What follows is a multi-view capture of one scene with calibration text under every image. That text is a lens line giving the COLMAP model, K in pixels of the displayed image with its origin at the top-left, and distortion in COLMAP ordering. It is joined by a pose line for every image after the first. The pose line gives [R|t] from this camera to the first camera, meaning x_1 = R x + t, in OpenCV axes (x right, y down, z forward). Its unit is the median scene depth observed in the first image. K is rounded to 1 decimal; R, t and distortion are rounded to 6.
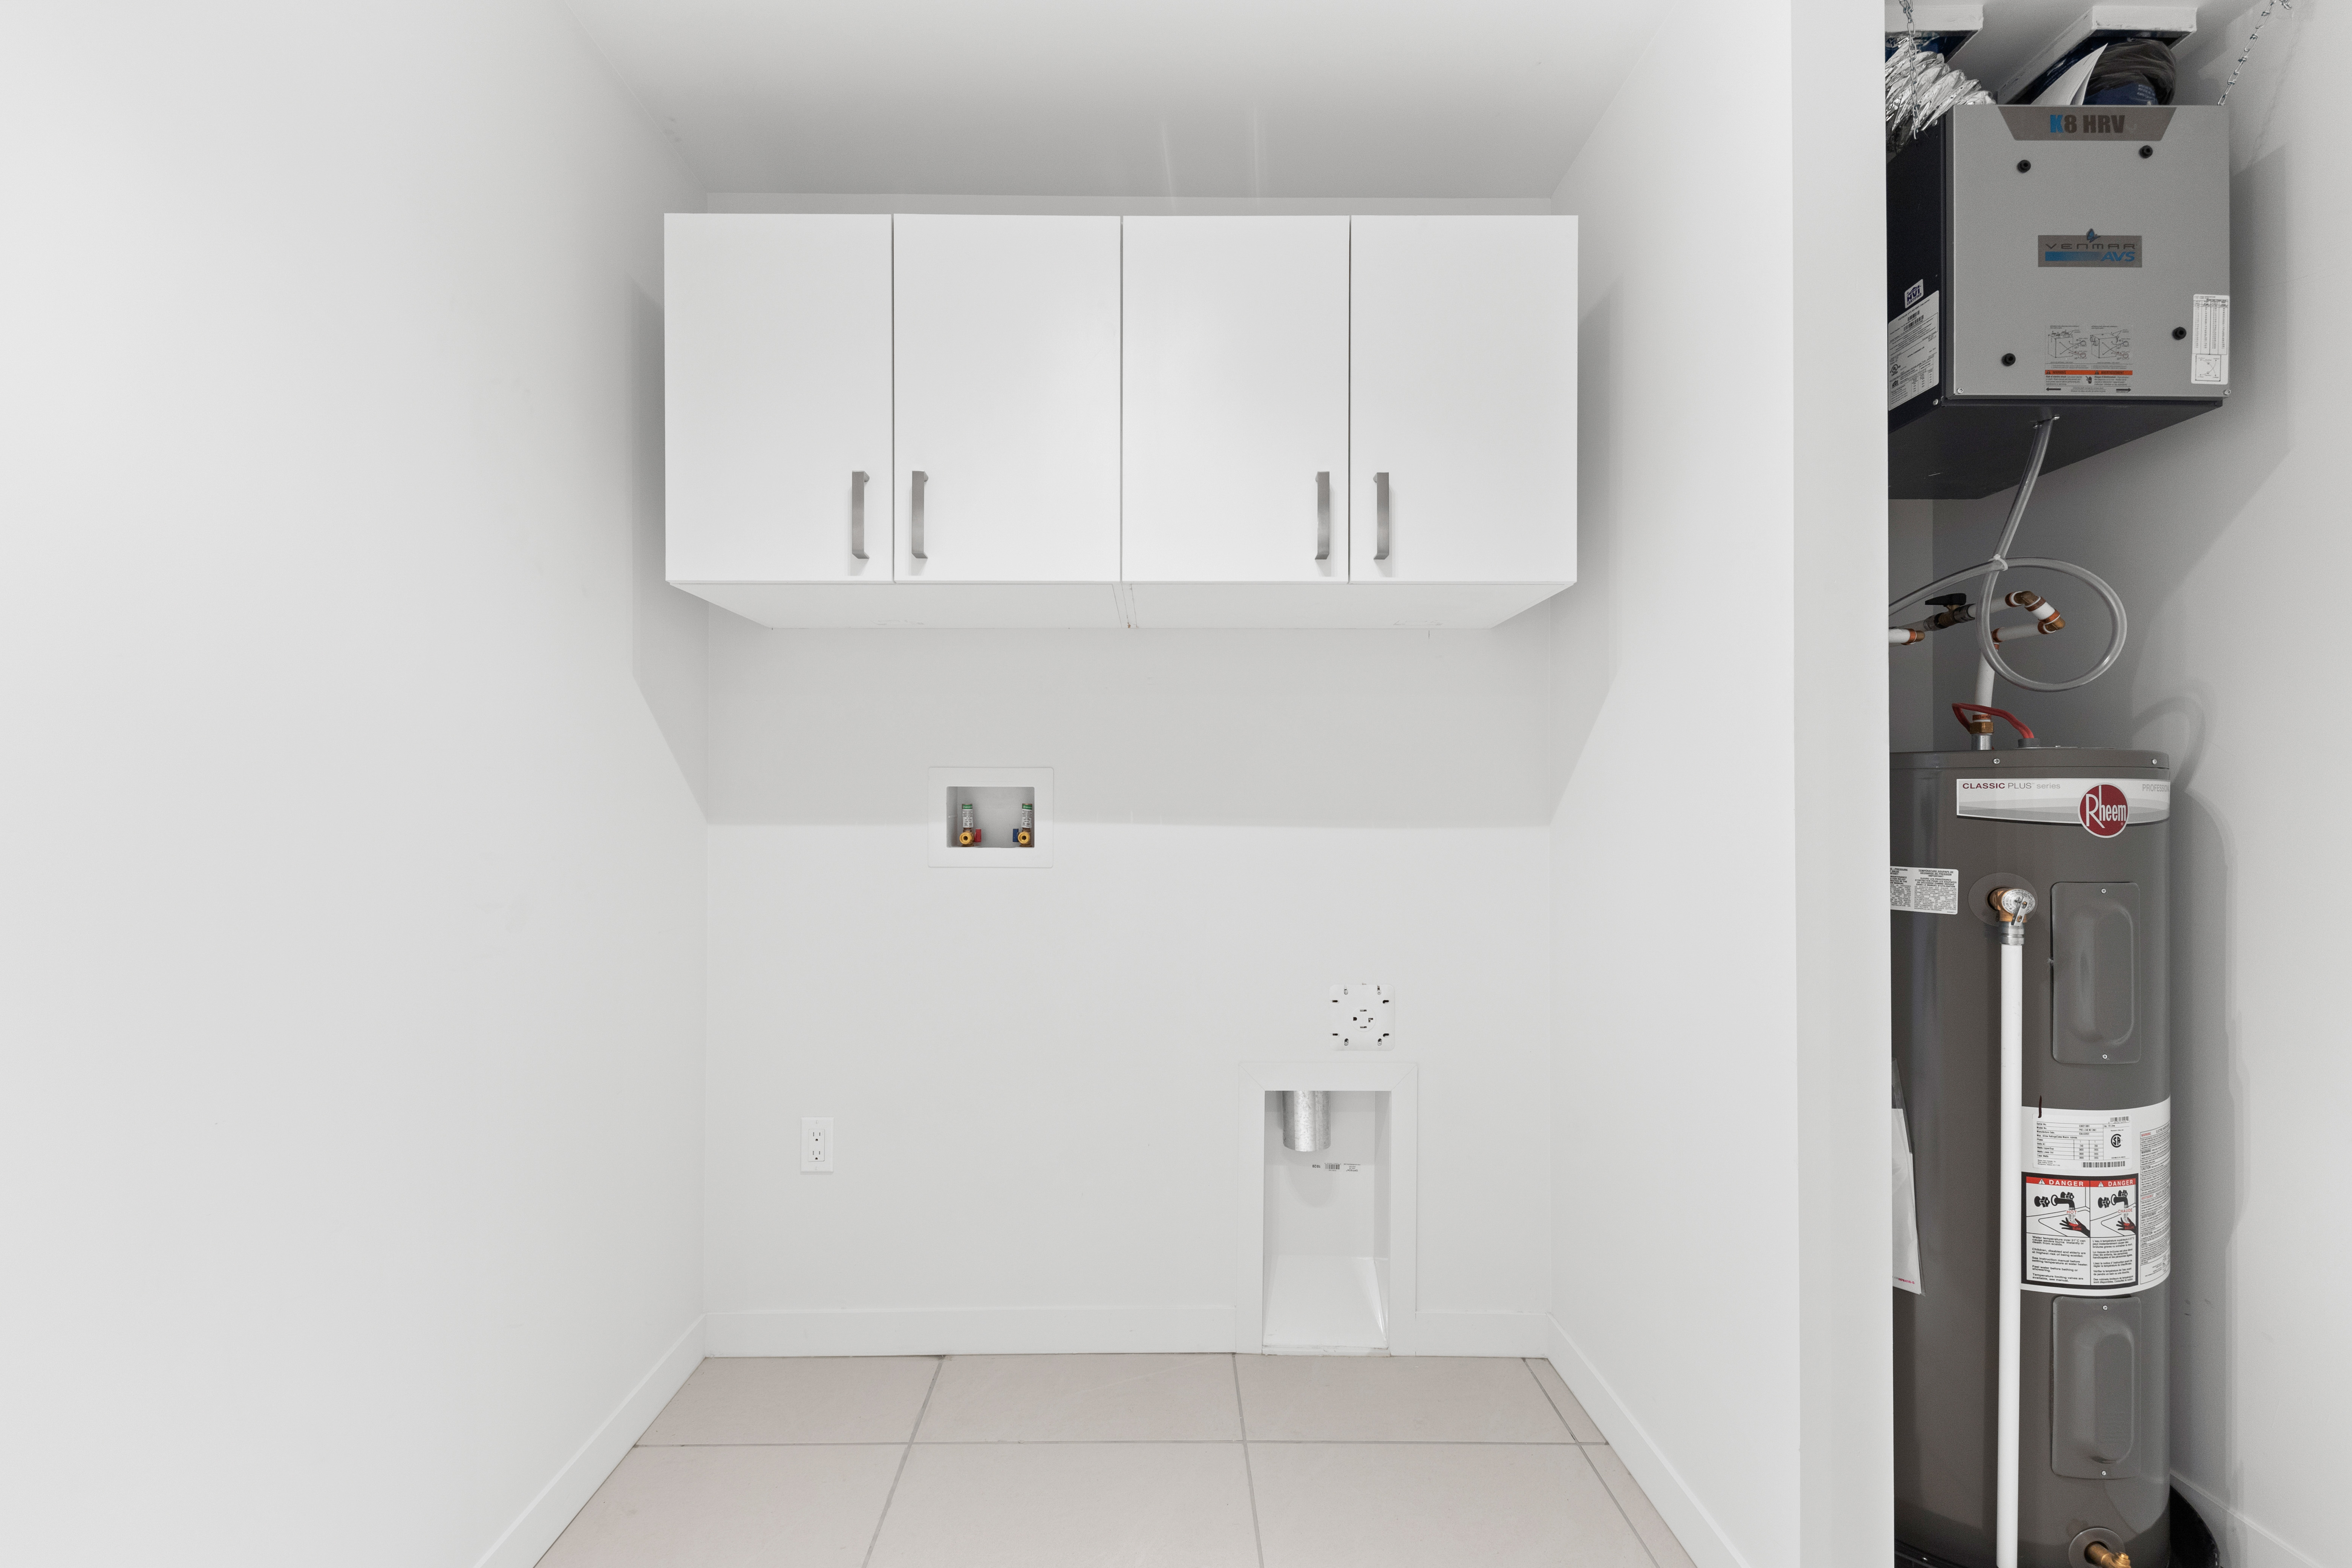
lens RADIAL K [[894.5, 0, 1168.8], [0, 894.5, 797.2], [0, 0, 1]] dist [0.014589, -0.000108]
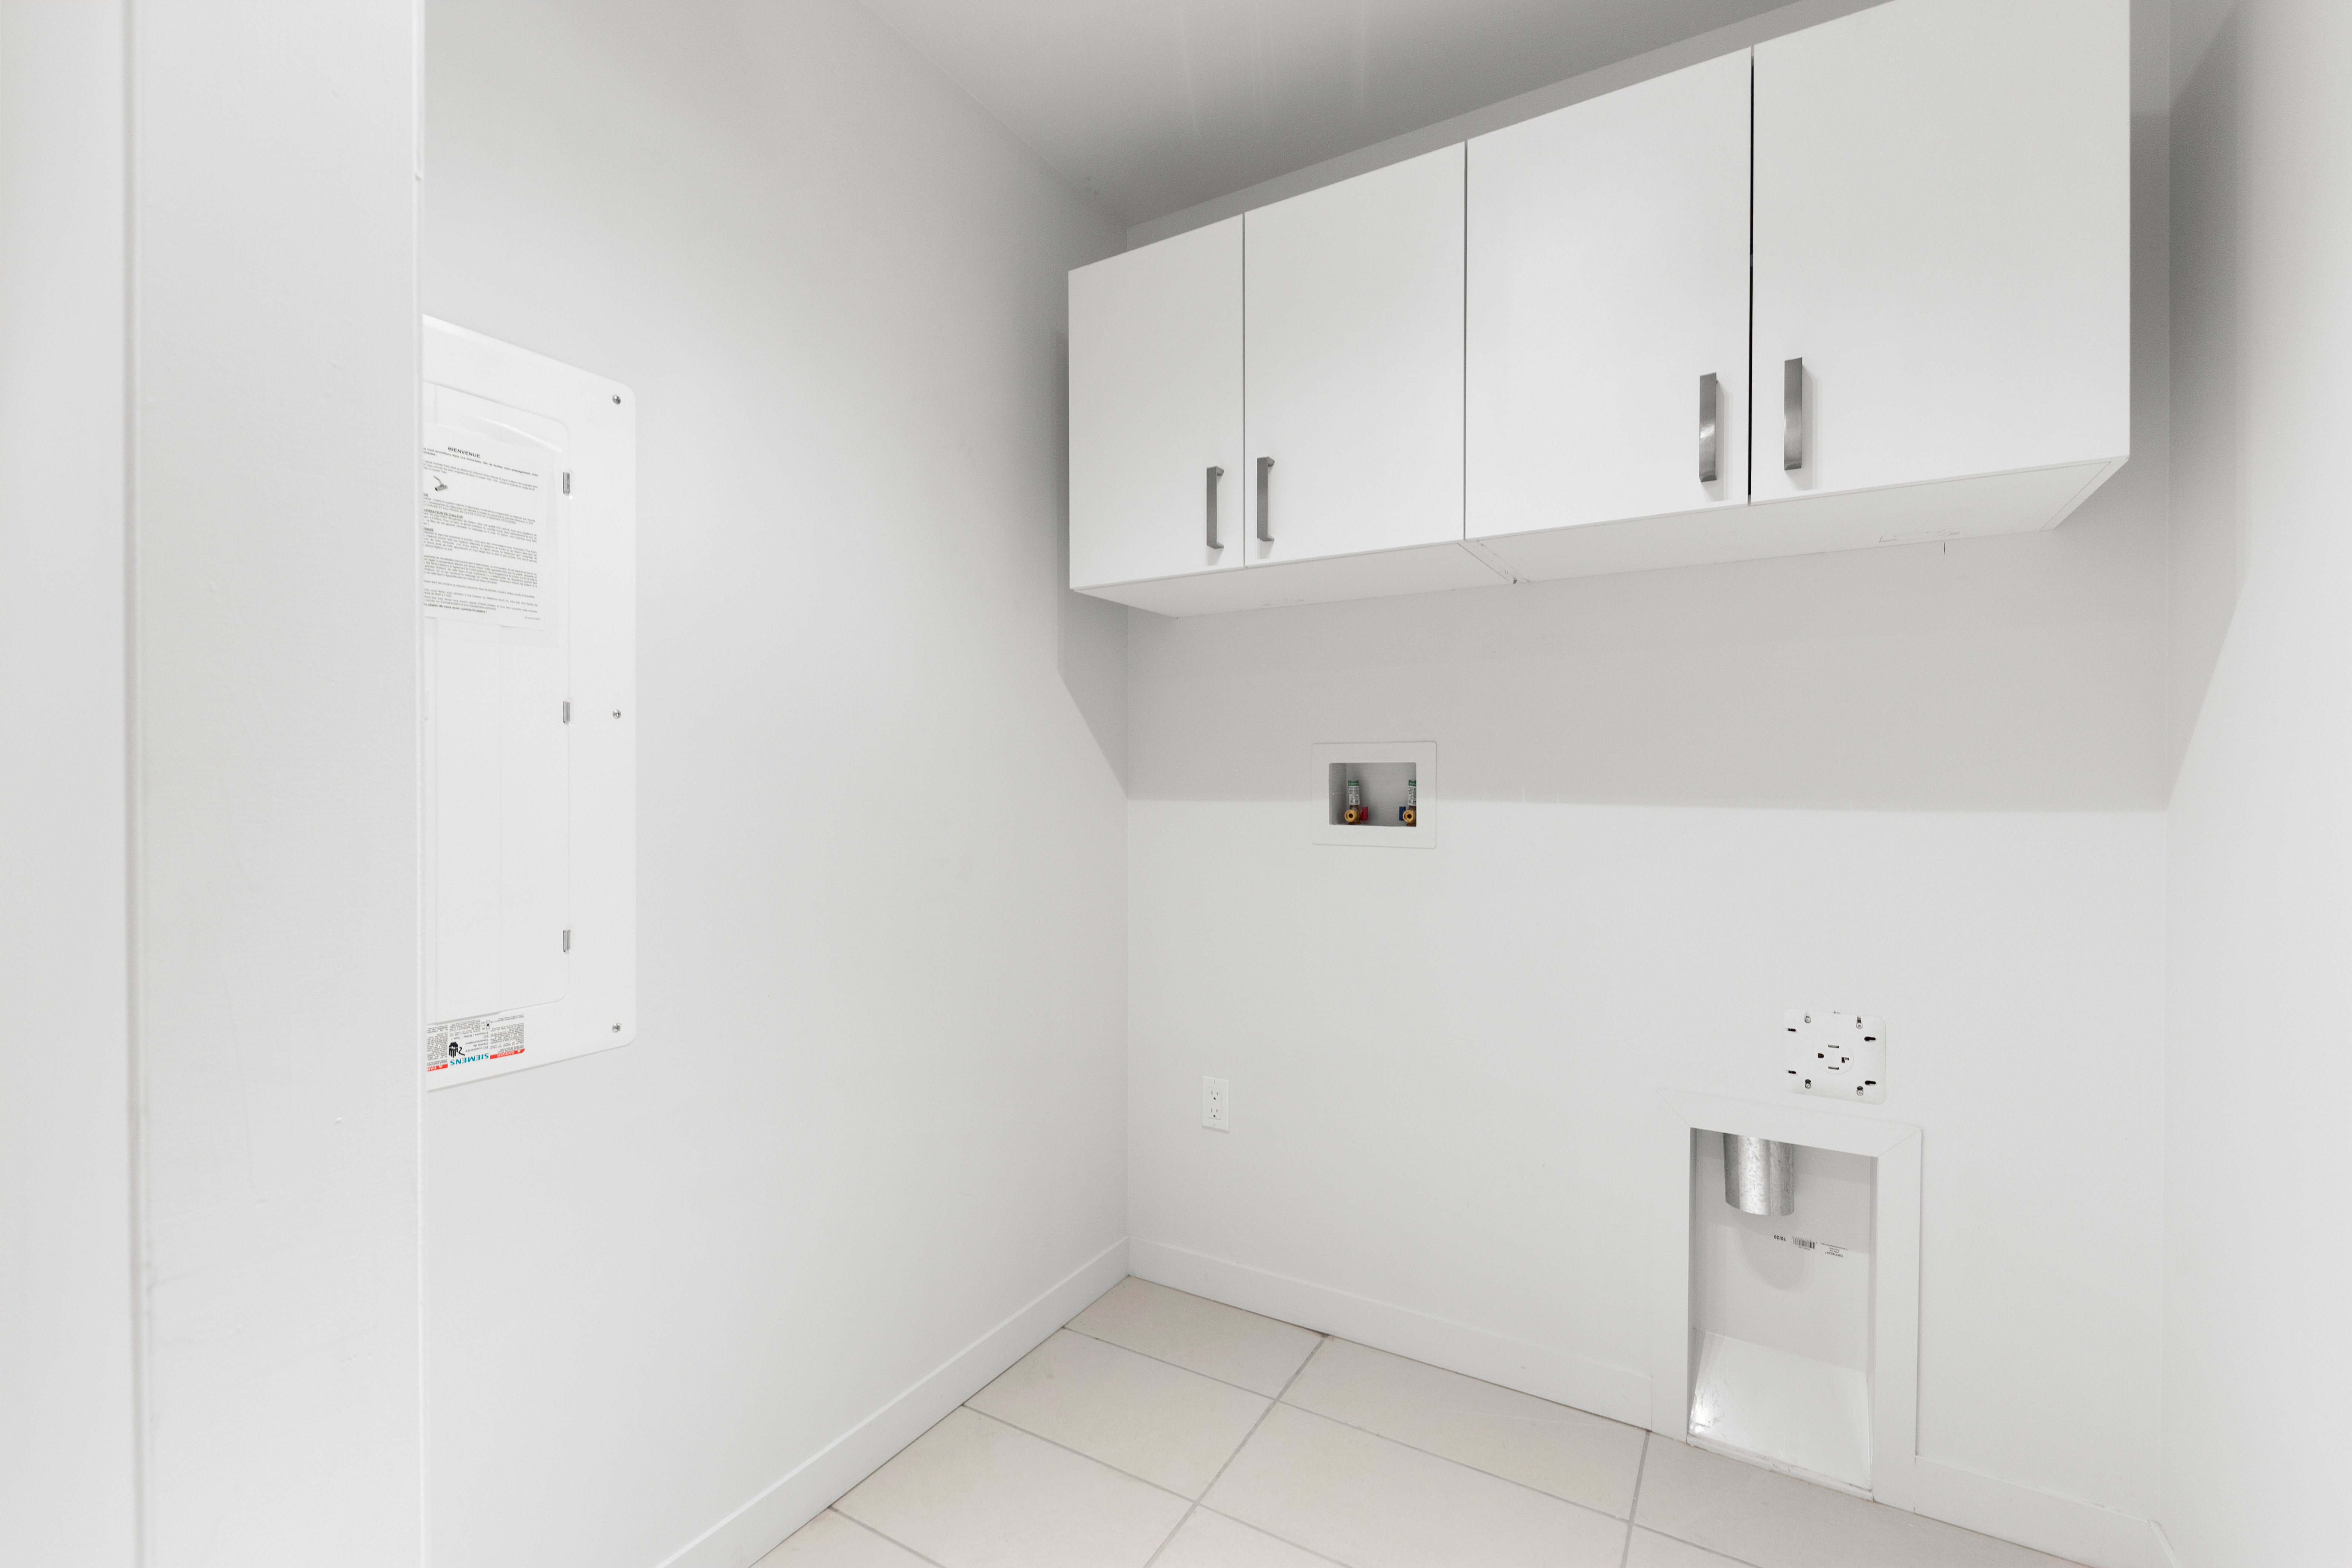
lens RADIAL K [[1005.4, 0, 1176.0], [0, 1005.4, 784.0], [0, 0, 1]] dist [0.014373, -0.001237]
pose [[0.859912, -0.000001, -0.510442, 0.175639], [0.004911, 0.999954, 0.008272, 0.001504], [0.510418, -0.009620, 0.859873, -0.038742]]
